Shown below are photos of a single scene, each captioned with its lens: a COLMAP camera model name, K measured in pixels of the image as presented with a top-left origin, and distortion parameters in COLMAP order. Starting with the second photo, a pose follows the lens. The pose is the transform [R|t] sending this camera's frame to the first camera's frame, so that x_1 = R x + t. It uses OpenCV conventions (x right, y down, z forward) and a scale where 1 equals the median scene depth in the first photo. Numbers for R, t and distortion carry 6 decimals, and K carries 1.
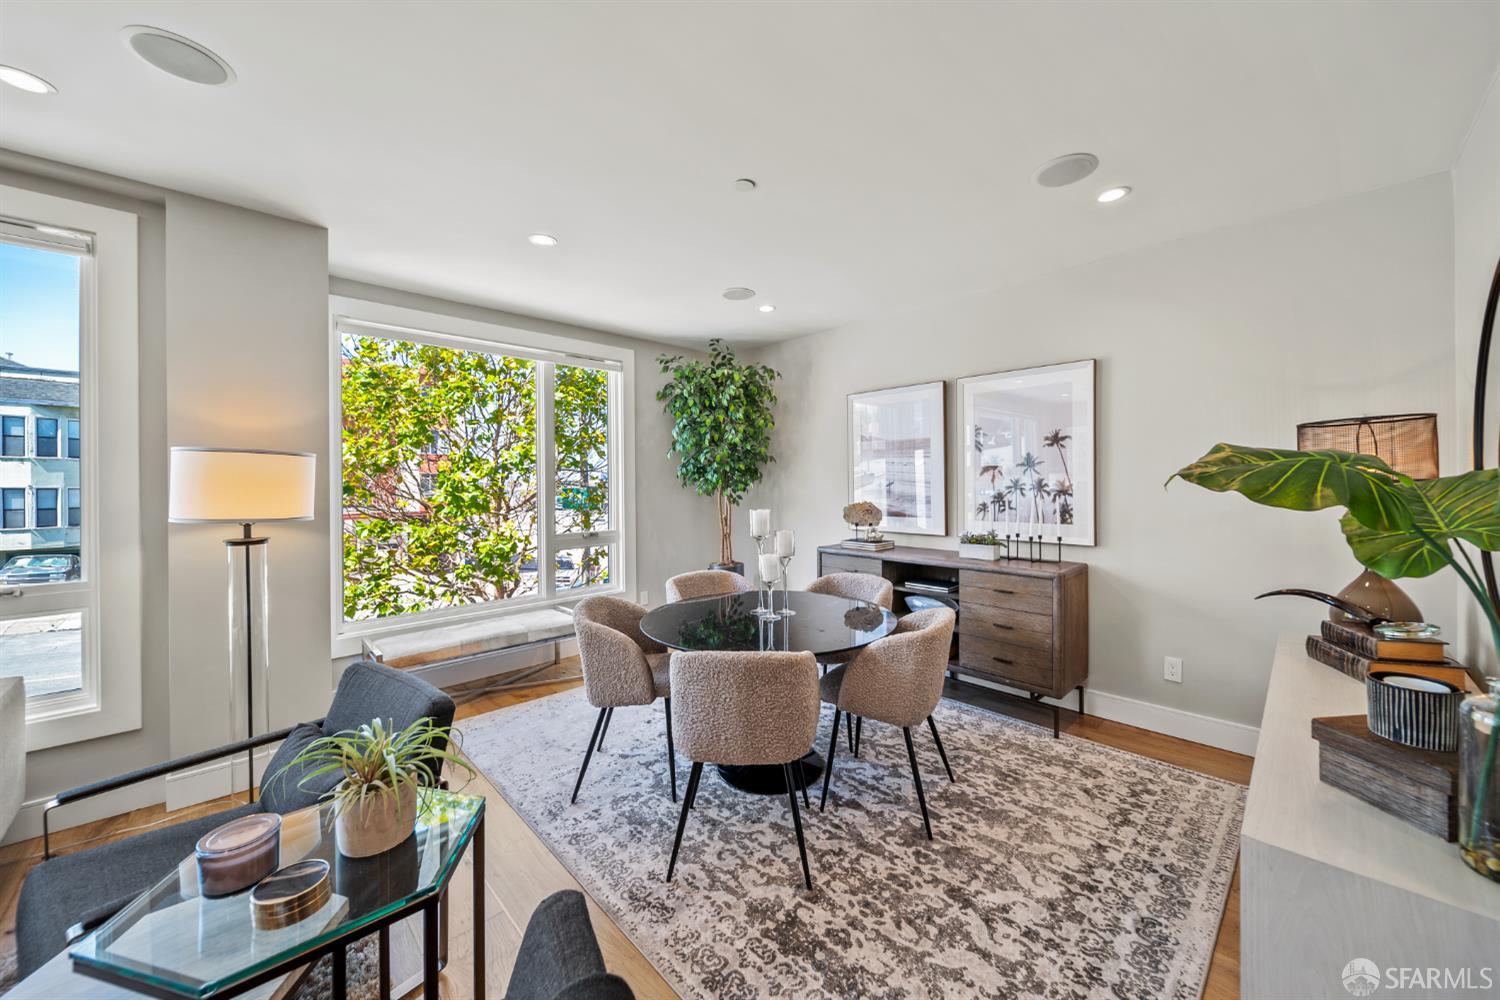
lens RADIAL K [[563.8, 0, 744.2], [0, 563.8, 484.7], [0, 0, 1]] dist [-0.000939, -0.000771]
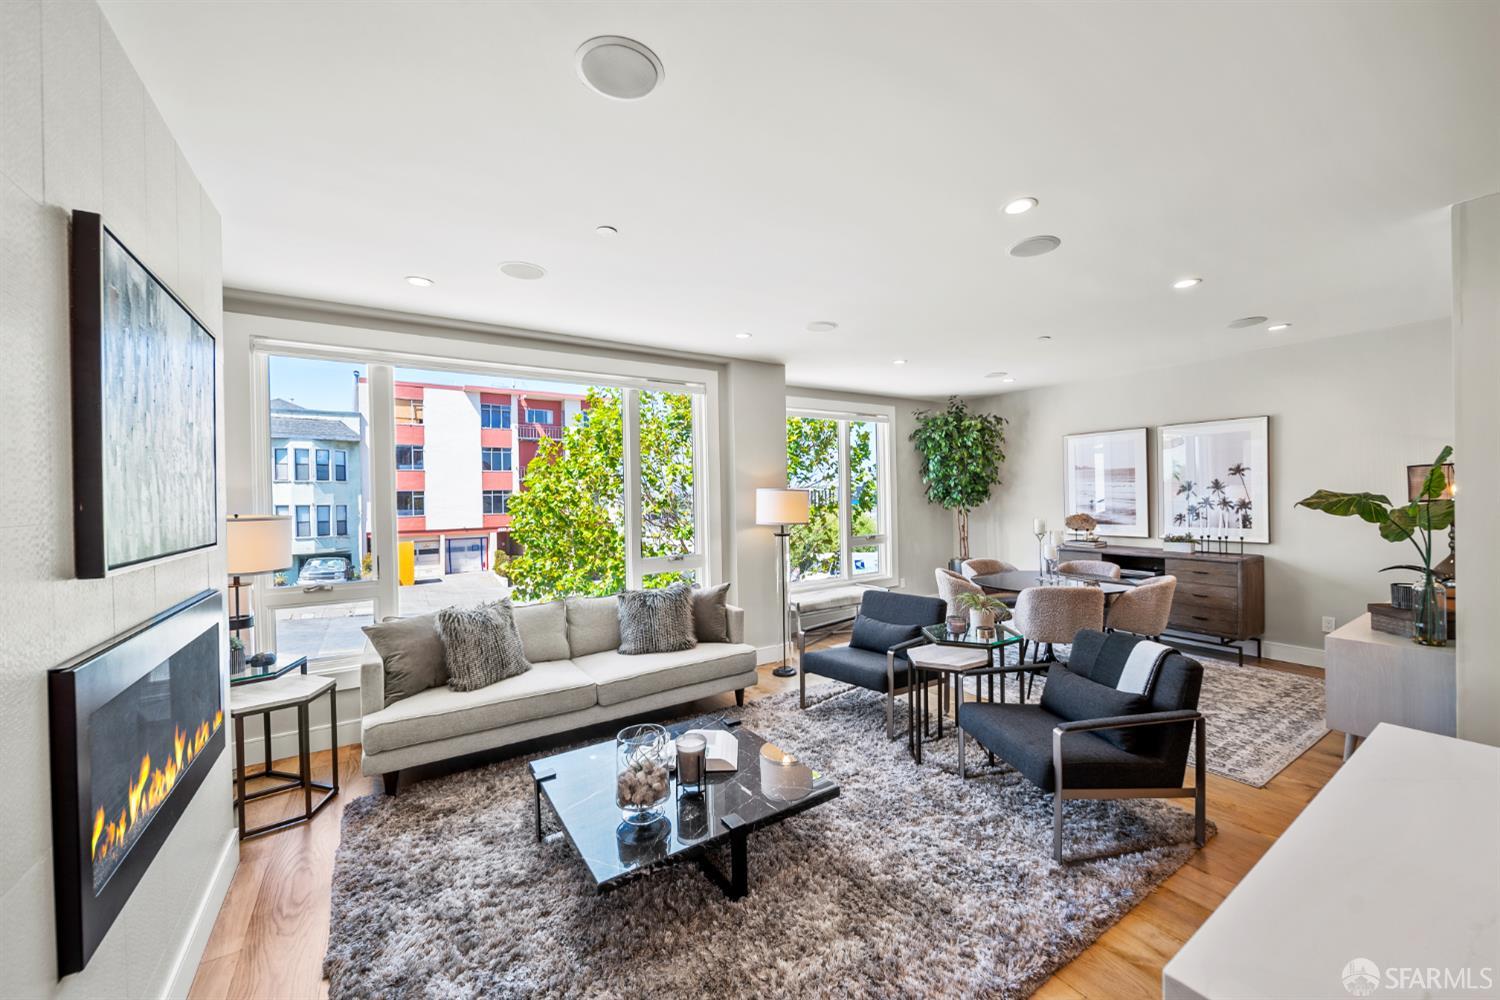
lens RADIAL K [[563.8, 0, 762.8], [0, 563.8, 499.2], [0, 0, 1]] dist [-0.000939, -0.000771]
pose [[0.982844, -0.008229, -0.184256, -0.380123], [0.008835, 0.999958, 0.002471, -0.020114], [0.184228, -0.004057, 0.982875, -0.645842]]
